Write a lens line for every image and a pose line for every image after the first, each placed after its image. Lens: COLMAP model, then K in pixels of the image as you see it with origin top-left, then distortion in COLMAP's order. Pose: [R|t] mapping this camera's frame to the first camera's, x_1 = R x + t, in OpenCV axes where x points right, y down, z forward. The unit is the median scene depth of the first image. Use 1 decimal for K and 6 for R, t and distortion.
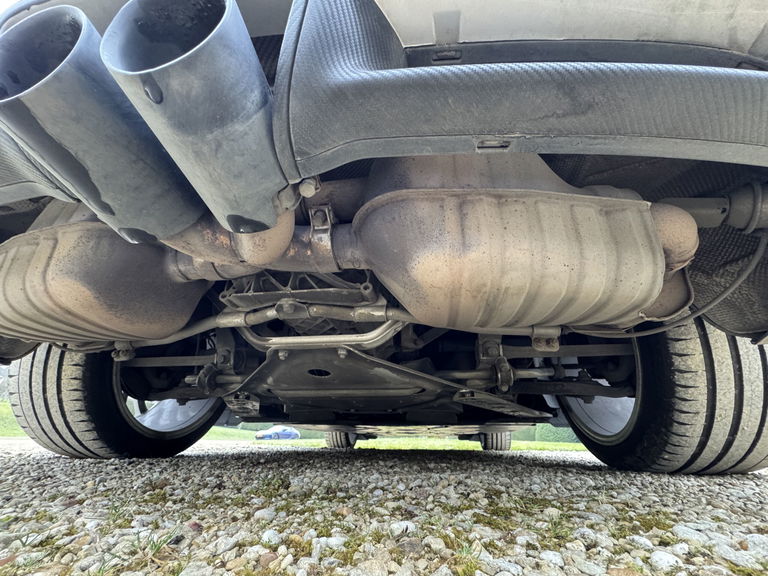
lens RADIAL K [[304.0, 0, 384.0], [0, 304.0, 288.0], [0, 0, 1]] dist [0.000042, -0.000046]
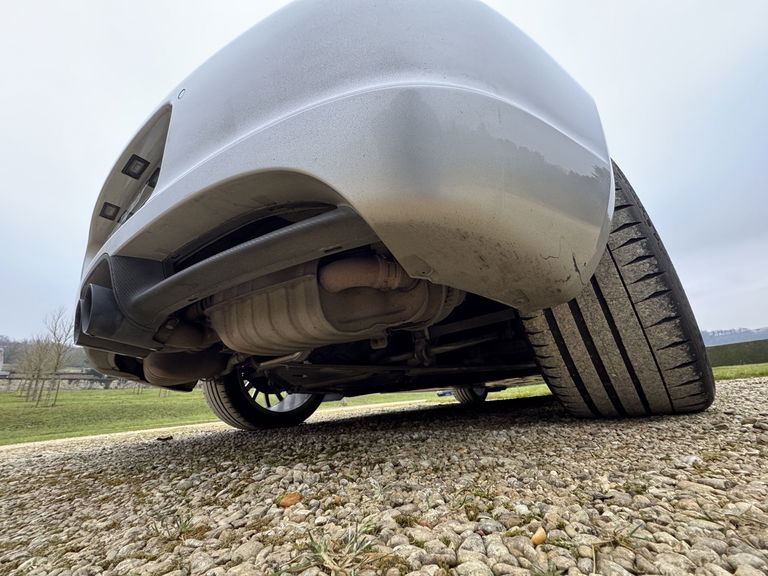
lens RADIAL K [[304.0, 0, 384.0], [0, 304.0, 288.0], [0, 0, 1]] dist [0.000042, -0.000046]
pose [[0.854096, -0.263844, -0.448226, 0.535333], [0.319910, 0.945978, 0.052749, -0.050313], [0.410095, -0.188445, 0.892362, -0.070846]]
